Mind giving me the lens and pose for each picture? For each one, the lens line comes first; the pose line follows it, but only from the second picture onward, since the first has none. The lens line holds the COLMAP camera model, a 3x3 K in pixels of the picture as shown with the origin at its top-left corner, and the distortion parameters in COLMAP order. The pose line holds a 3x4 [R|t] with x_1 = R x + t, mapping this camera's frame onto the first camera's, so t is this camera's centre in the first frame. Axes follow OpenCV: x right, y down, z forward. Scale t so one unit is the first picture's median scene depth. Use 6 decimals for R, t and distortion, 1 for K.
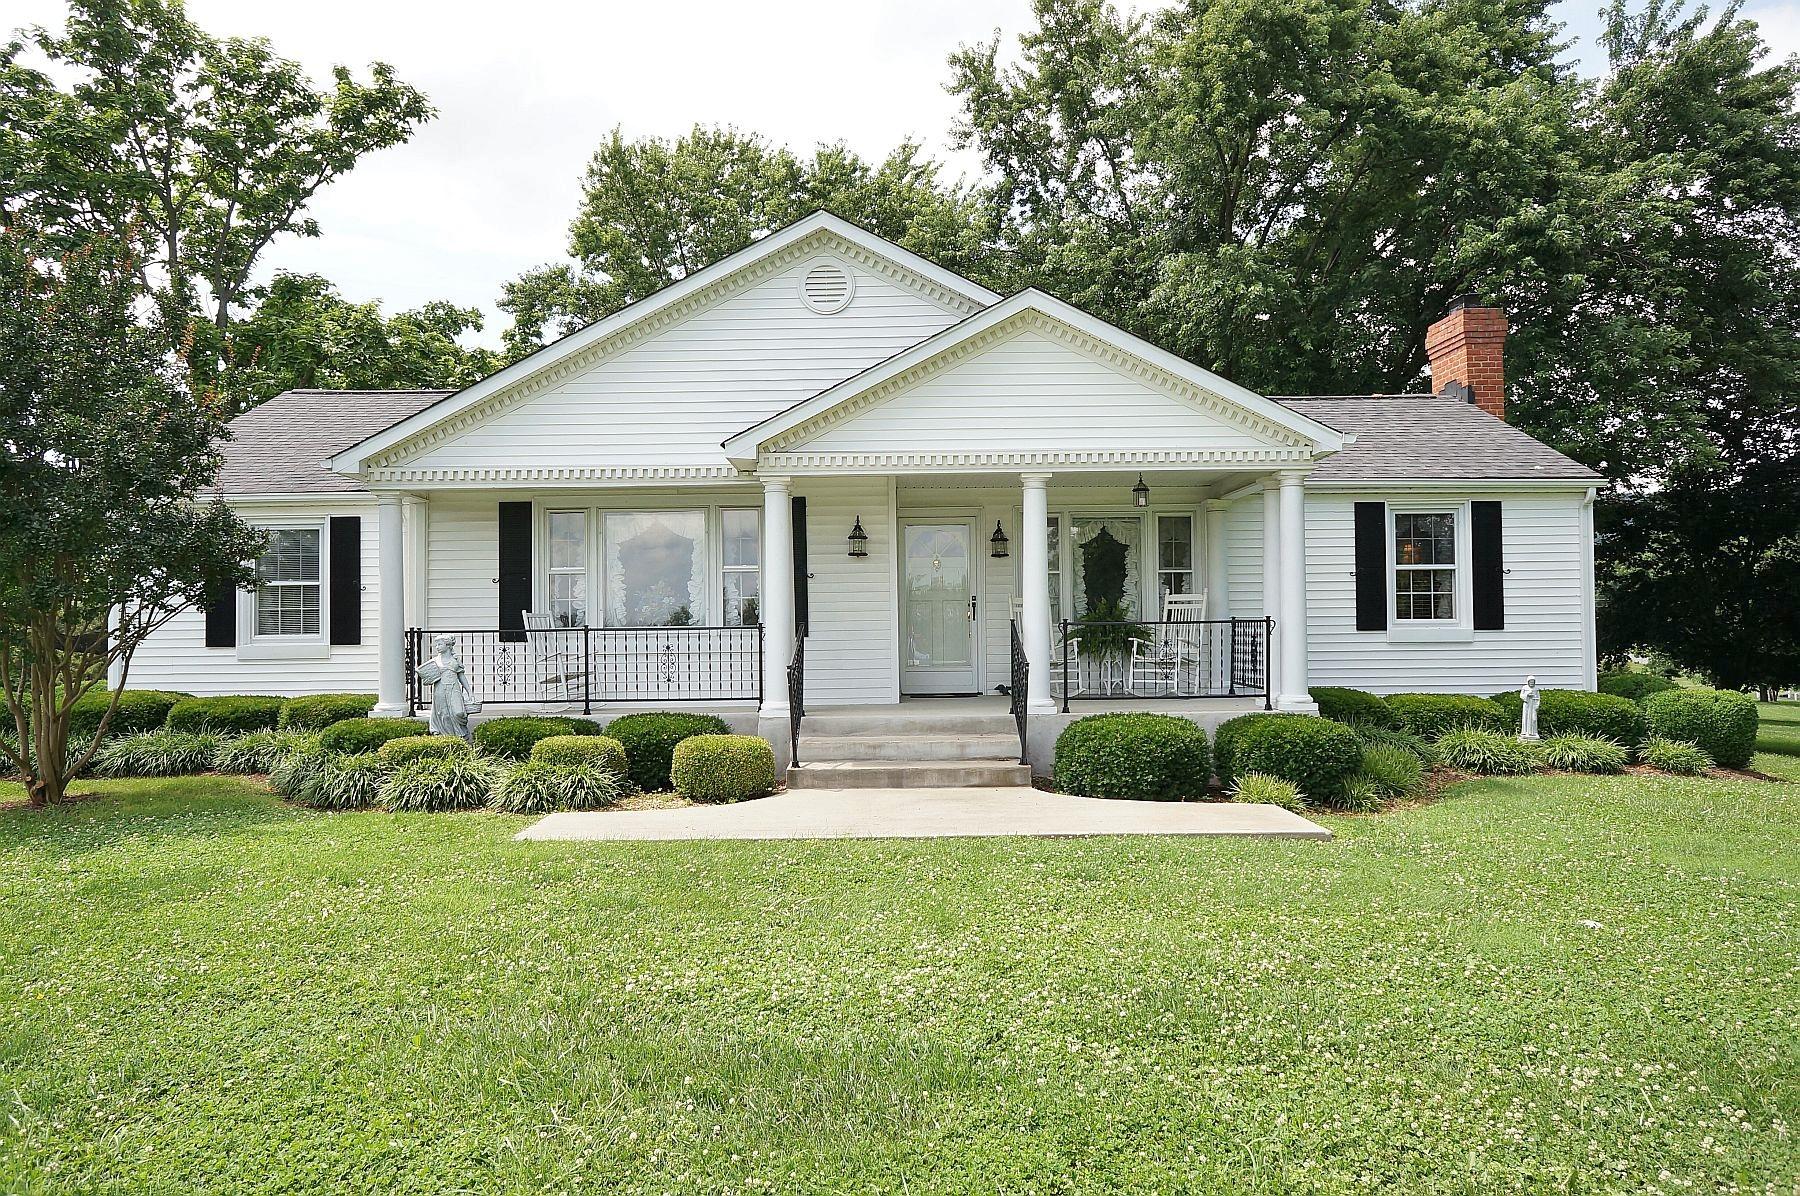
lens RADIAL K [[1220.6, 0, 900.0], [0, 1220.6, 598.0], [0, 0, 1]] dist [-0.002217, -0.004154]
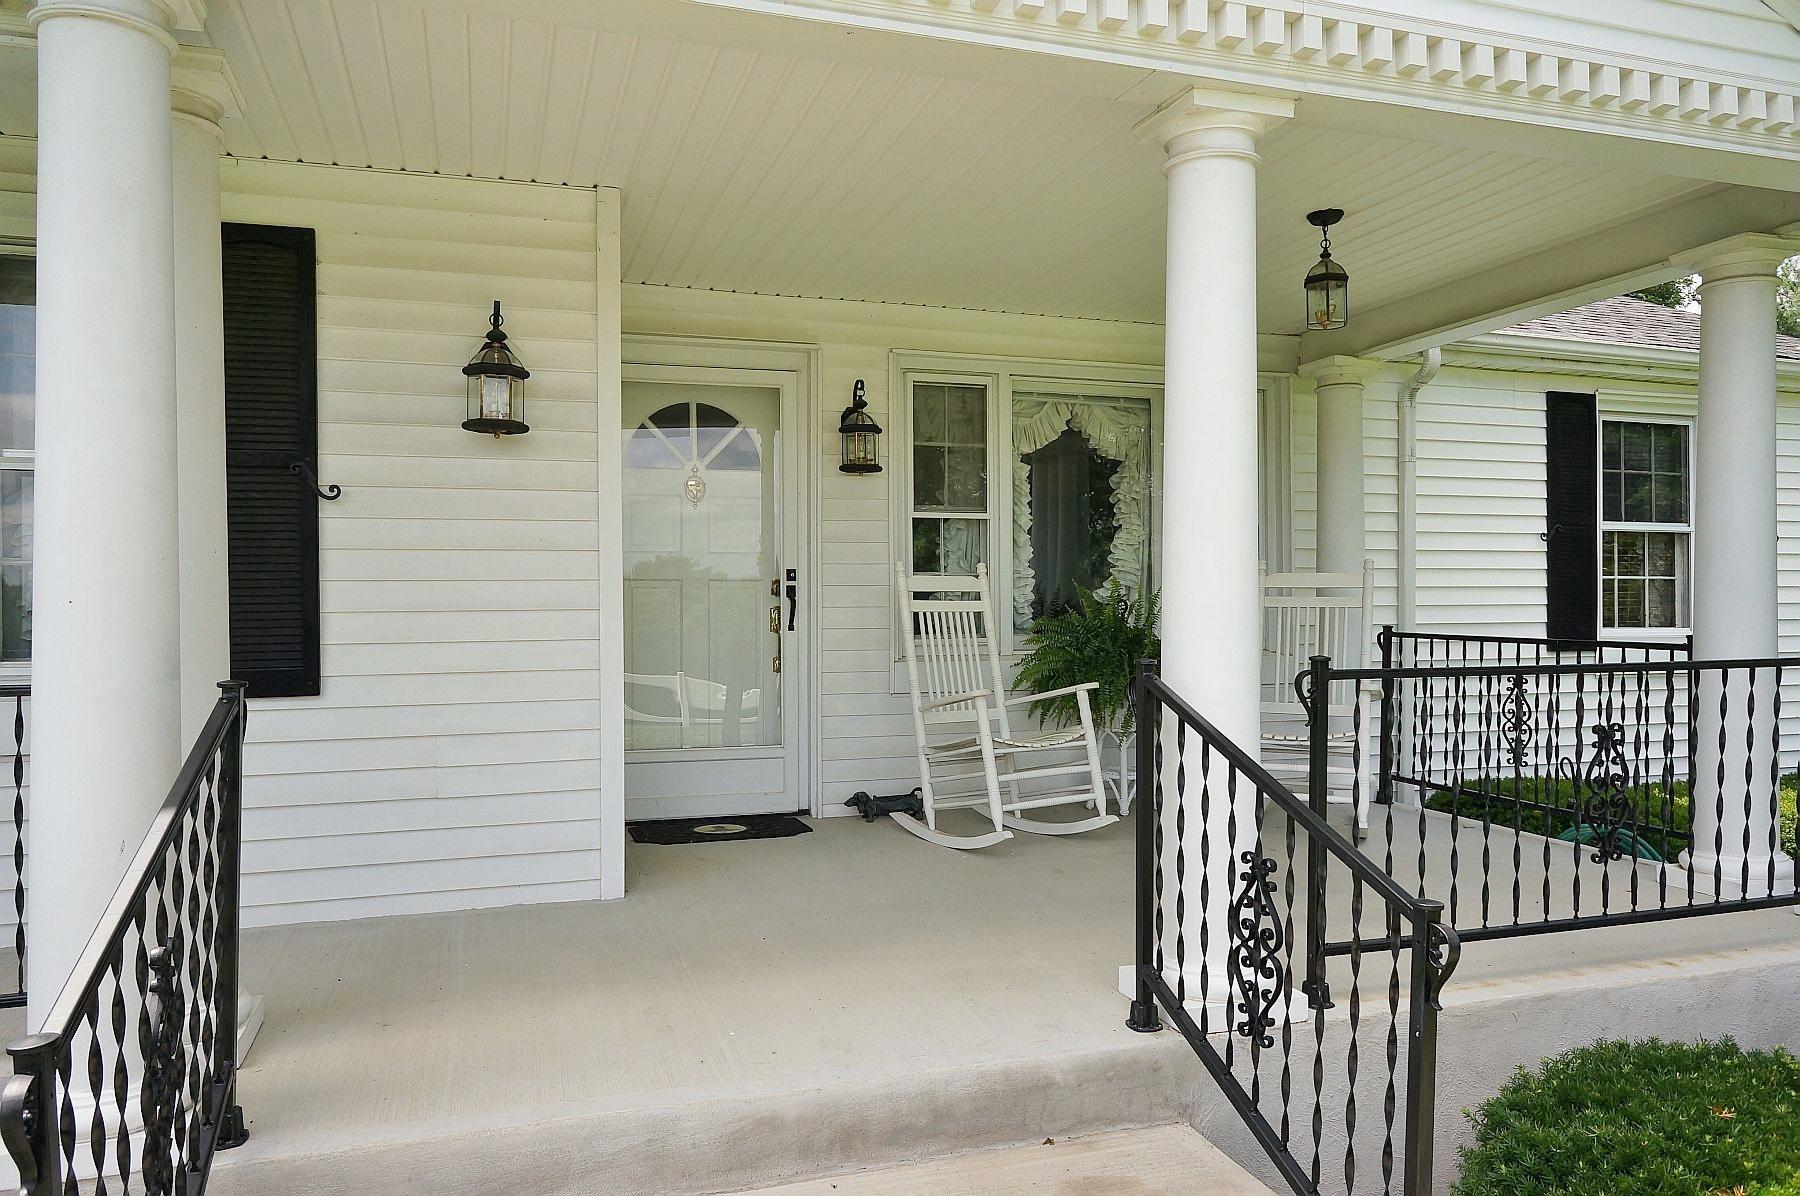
lens RADIAL K [[1220.6, 0, 900.0], [0, 1220.6, 598.0], [0, 0, 1]] dist [-0.002217, -0.004154]
pose [[0.948563, 0.006959, 0.316513, -0.031859], [-0.006480, 0.999976, -0.002565, 0.008469], [-0.316523, 0.000382, 0.948585, 0.612461]]
